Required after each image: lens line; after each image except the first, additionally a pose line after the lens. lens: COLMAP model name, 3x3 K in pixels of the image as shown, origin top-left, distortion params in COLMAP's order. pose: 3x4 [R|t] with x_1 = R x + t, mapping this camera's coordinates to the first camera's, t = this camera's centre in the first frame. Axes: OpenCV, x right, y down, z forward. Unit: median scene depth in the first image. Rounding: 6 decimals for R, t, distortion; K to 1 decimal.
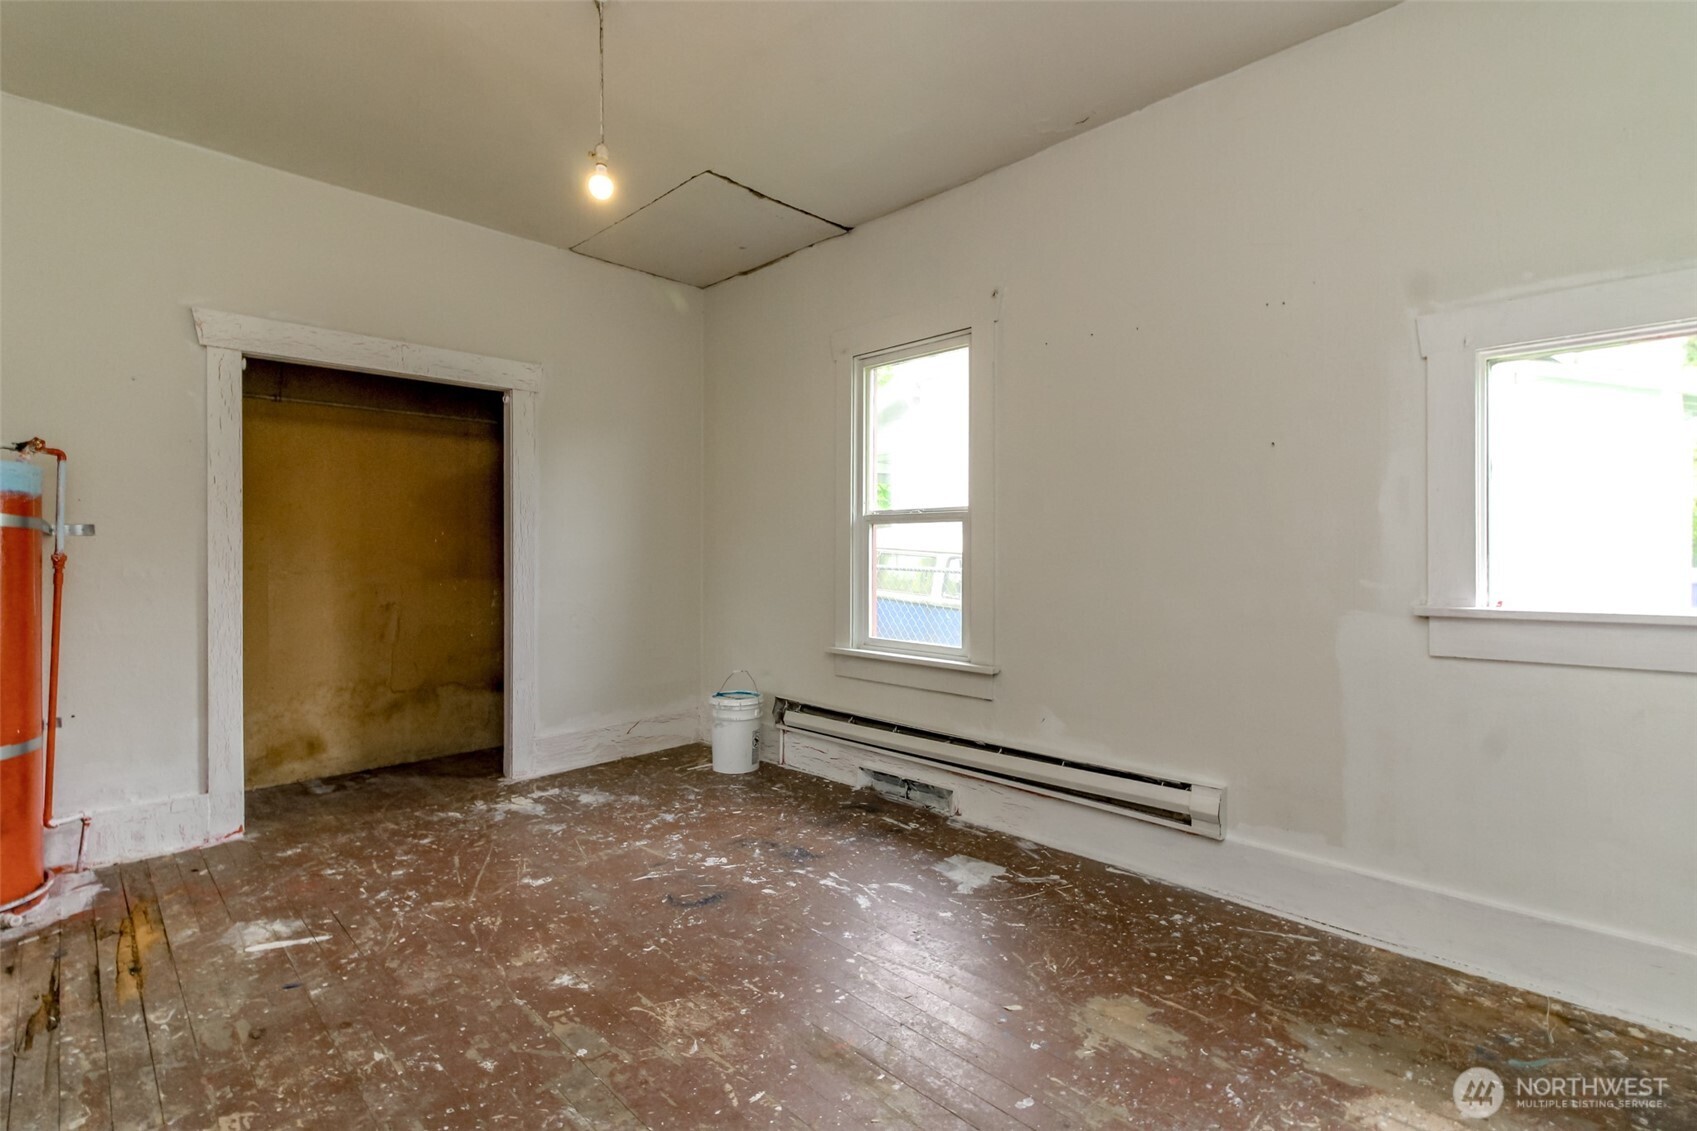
lens RADIAL K [[793.3, 0, 843.3], [0, 793.3, 557.9], [0, 0, 1]] dist [0.015040, -0.012636]
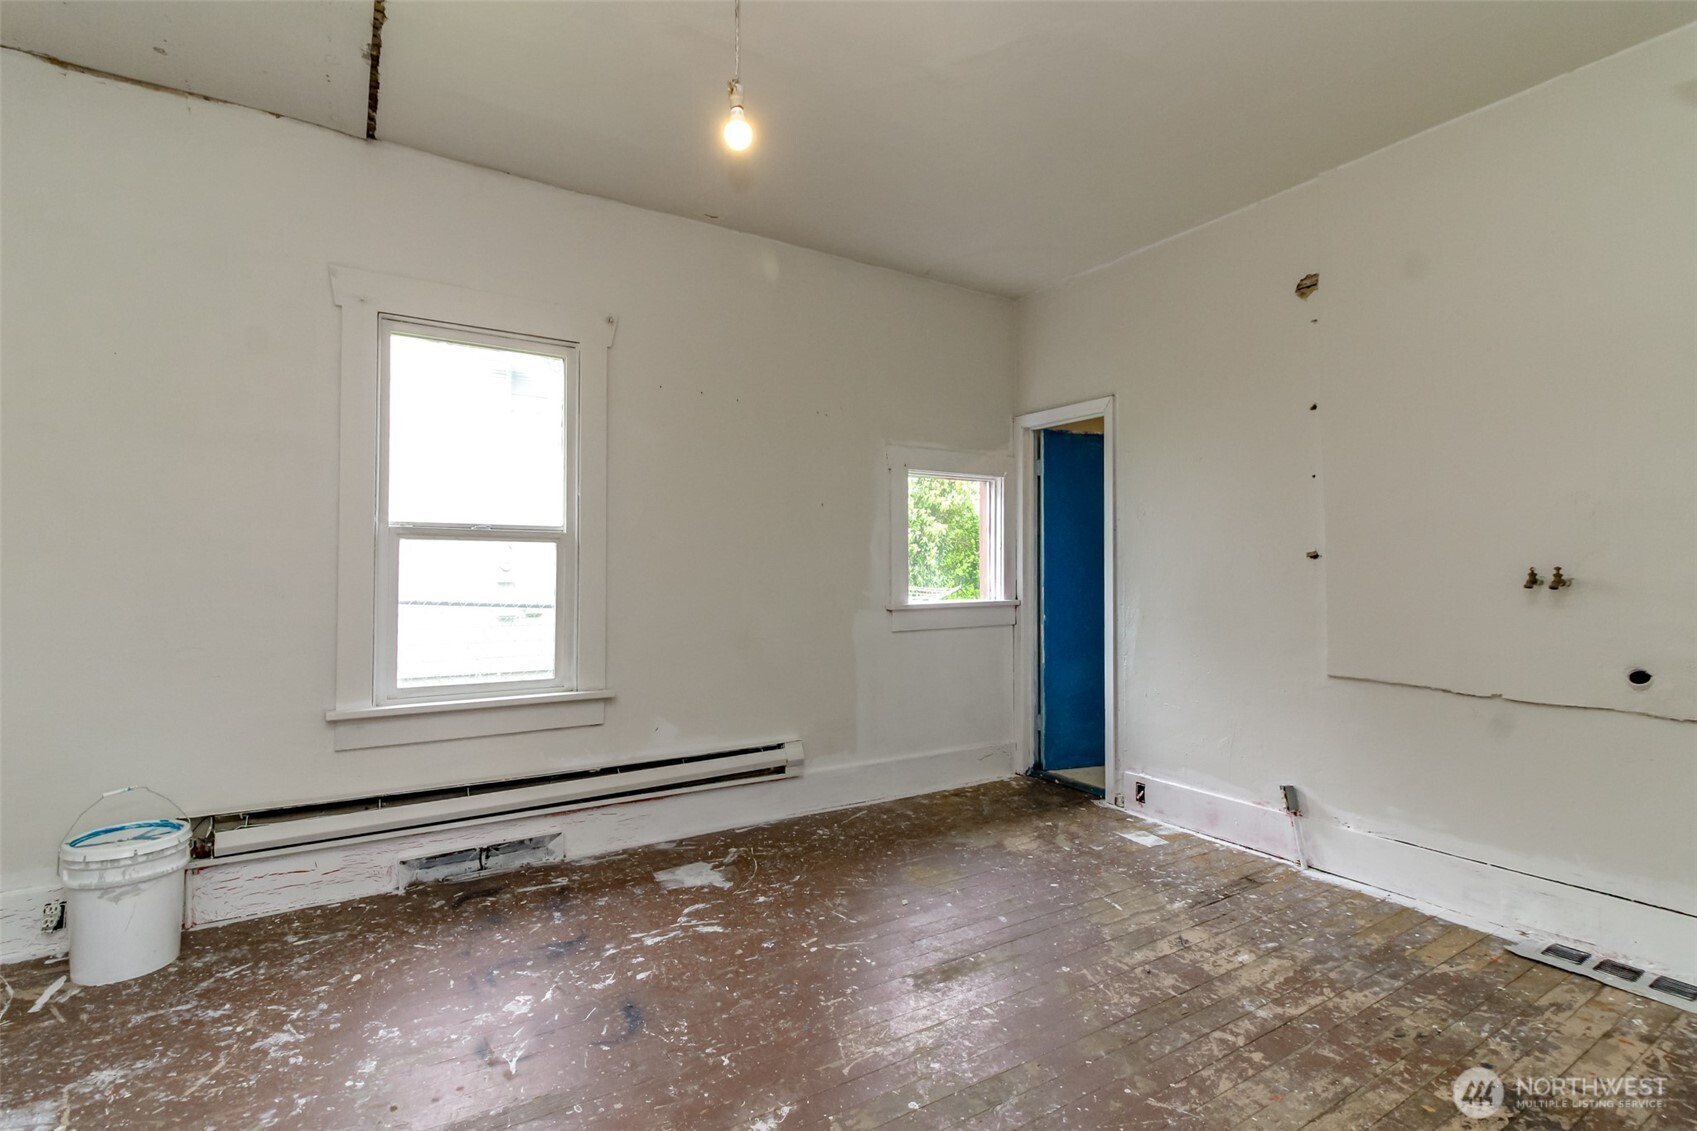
lens RADIAL K [[793.3, 0, 843.3], [0, 793.3, 557.9], [0, 0, 1]] dist [0.015040, -0.012636]
pose [[0.210993, 0.013855, 0.977389, -0.754809], [0.003533, 0.999882, -0.014936, -0.013796], [-0.977481, 0.006605, 0.210919, 0.512271]]
